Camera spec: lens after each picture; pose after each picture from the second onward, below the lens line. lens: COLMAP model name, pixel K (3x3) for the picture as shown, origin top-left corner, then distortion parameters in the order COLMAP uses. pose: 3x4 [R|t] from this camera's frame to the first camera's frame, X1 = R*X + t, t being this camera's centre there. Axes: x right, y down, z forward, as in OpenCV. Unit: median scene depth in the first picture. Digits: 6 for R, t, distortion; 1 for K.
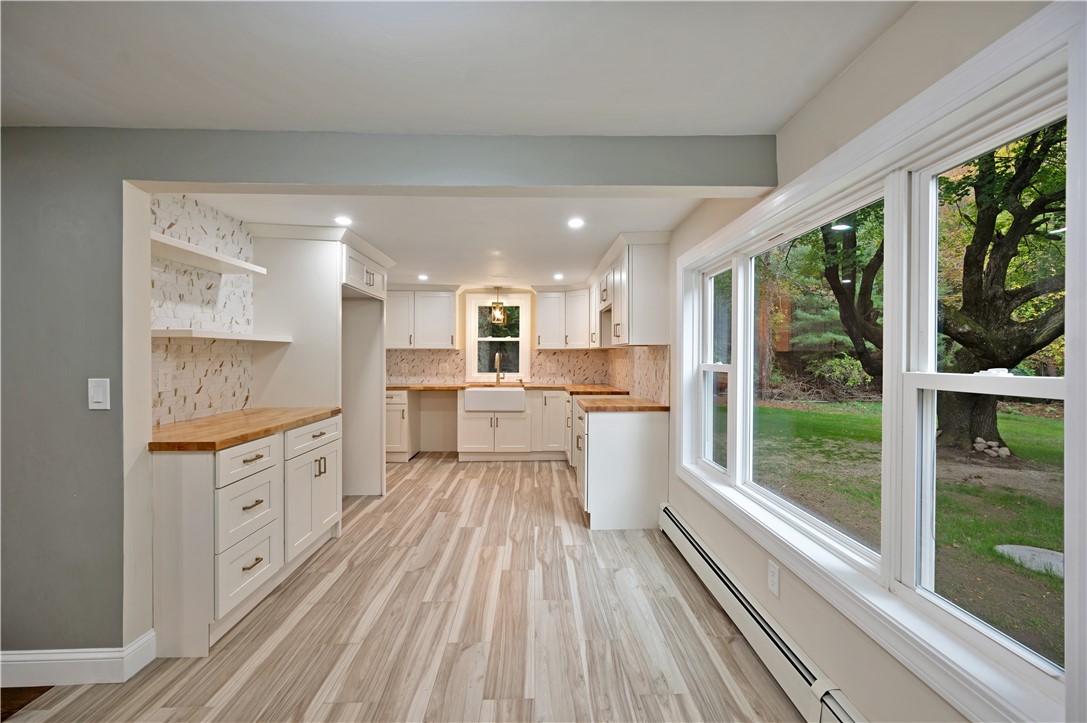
lens RADIAL K [[432.4, 0, 535.1], [0, 432.4, 353.2], [0, 0, 1]] dist [-0.000739, -0.000172]
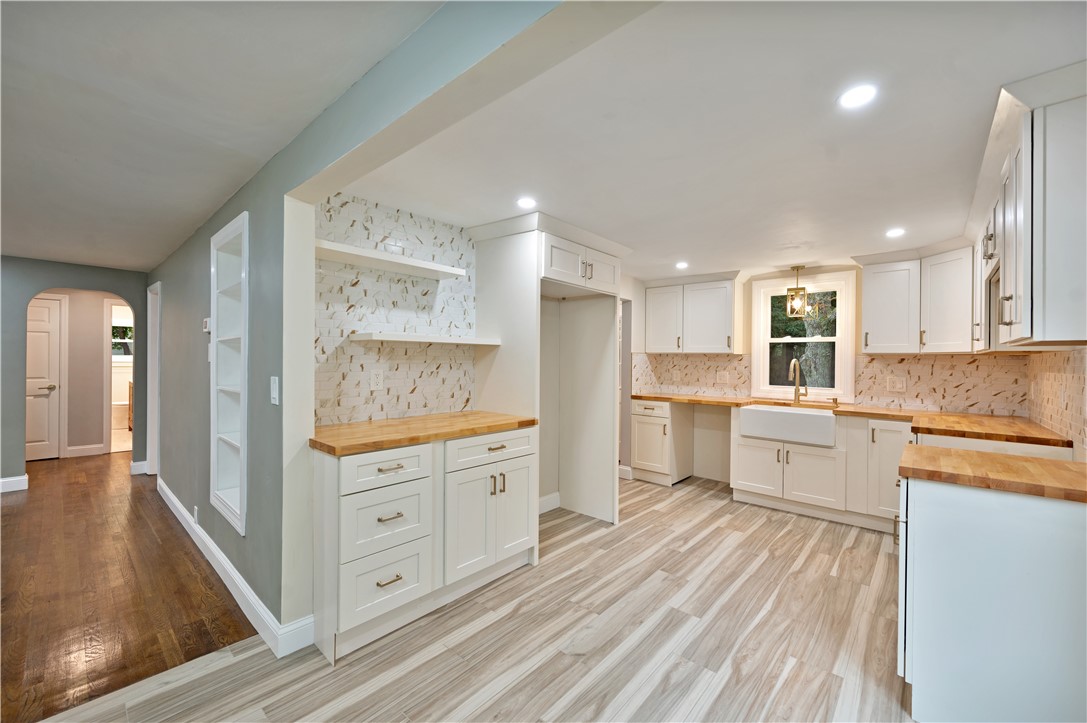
lens RADIAL K [[432.4, 0, 535.9], [0, 432.4, 356.4], [0, 0, 1]] dist [-0.000739, -0.000172]
pose [[0.741488, 0.004602, -0.670950, 0.154991], [-0.008600, 0.999960, -0.002645, 0.001739], [0.670911, 0.007732, 0.741498, 0.388454]]
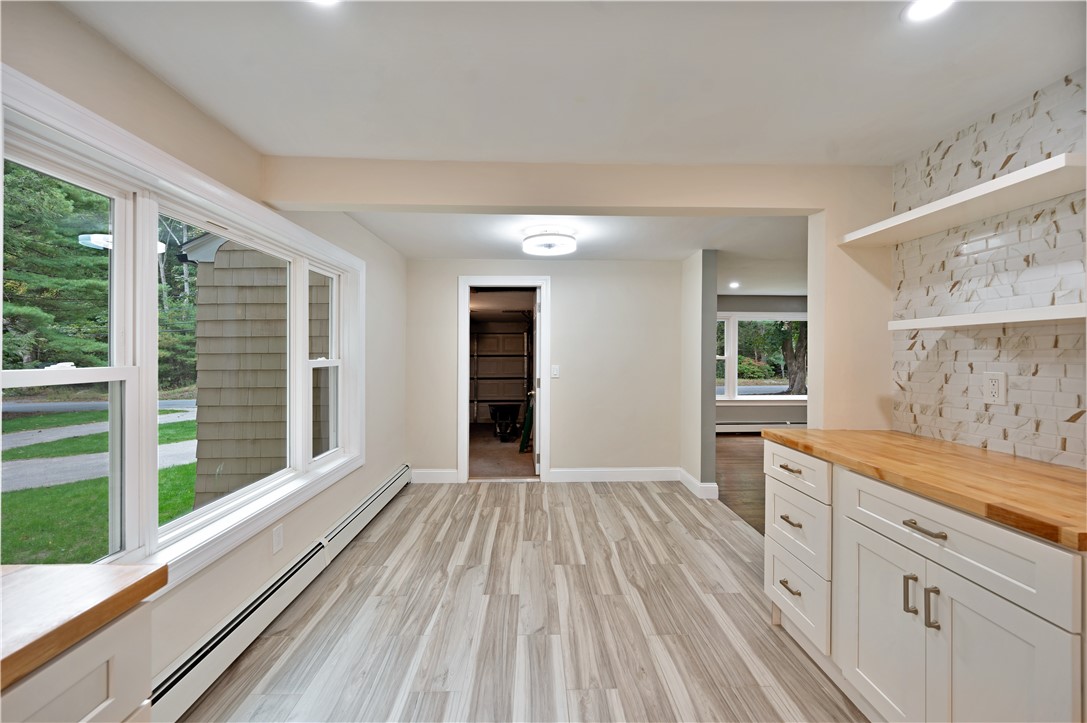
lens RADIAL K [[432.4, 0, 559.5], [0, 432.4, 333.6], [0, 0, 1]] dist [-0.000739, -0.000172]
pose [[-0.998222, -0.005396, -0.059357, -0.094612], [-0.002265, 0.998608, -0.052694, 0.010731], [0.059558, -0.052466, -0.996845, 1.421489]]
